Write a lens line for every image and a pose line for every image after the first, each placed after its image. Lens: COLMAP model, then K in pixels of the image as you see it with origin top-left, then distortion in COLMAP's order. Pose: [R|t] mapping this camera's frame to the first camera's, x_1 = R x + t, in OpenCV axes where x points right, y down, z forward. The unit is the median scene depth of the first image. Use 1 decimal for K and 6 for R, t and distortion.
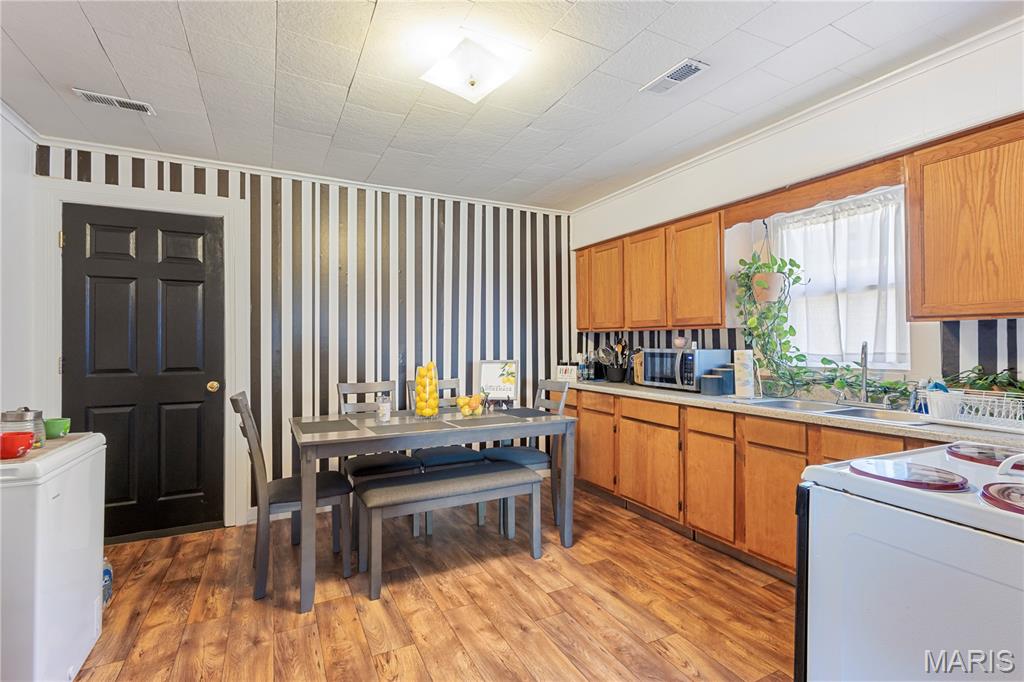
lens RADIAL K [[472.6, 0, 510.3], [0, 472.6, 341.2], [0, 0, 1]] dist [0.006222, 0.000384]
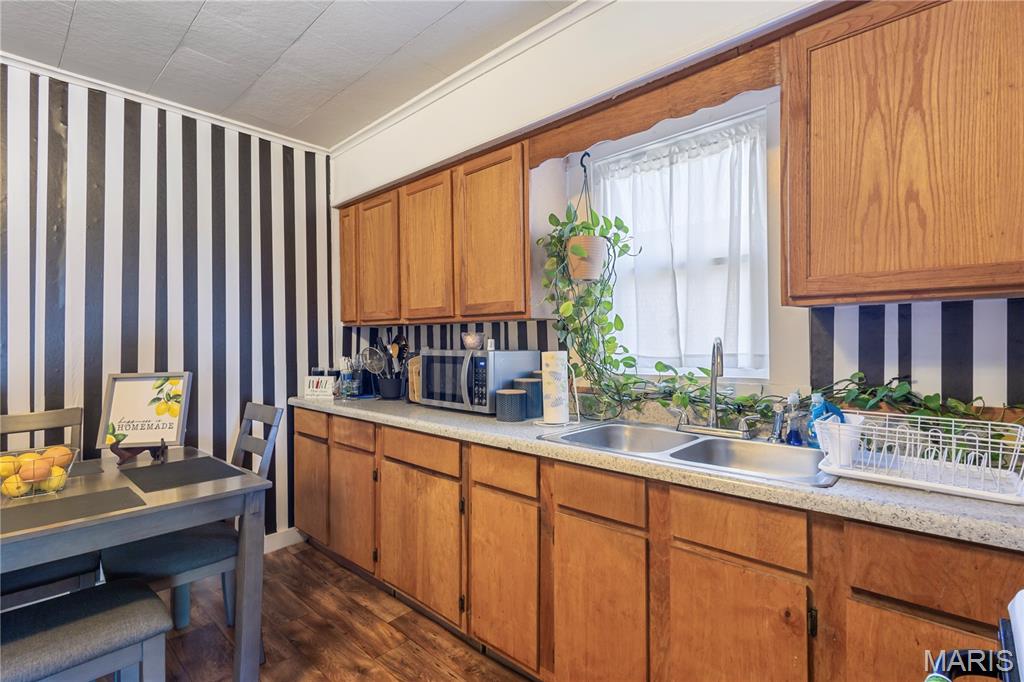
lens RADIAL K [[472.6, 0, 507.6], [0, 472.6, 342.0], [0, 0, 1]] dist [0.006222, 0.000384]
pose [[0.945241, -0.001194, 0.326370, 0.217096], [0.001168, 0.999999, 0.000276, 0.005197], [-0.326370, 0.000120, 0.945242, 0.401055]]
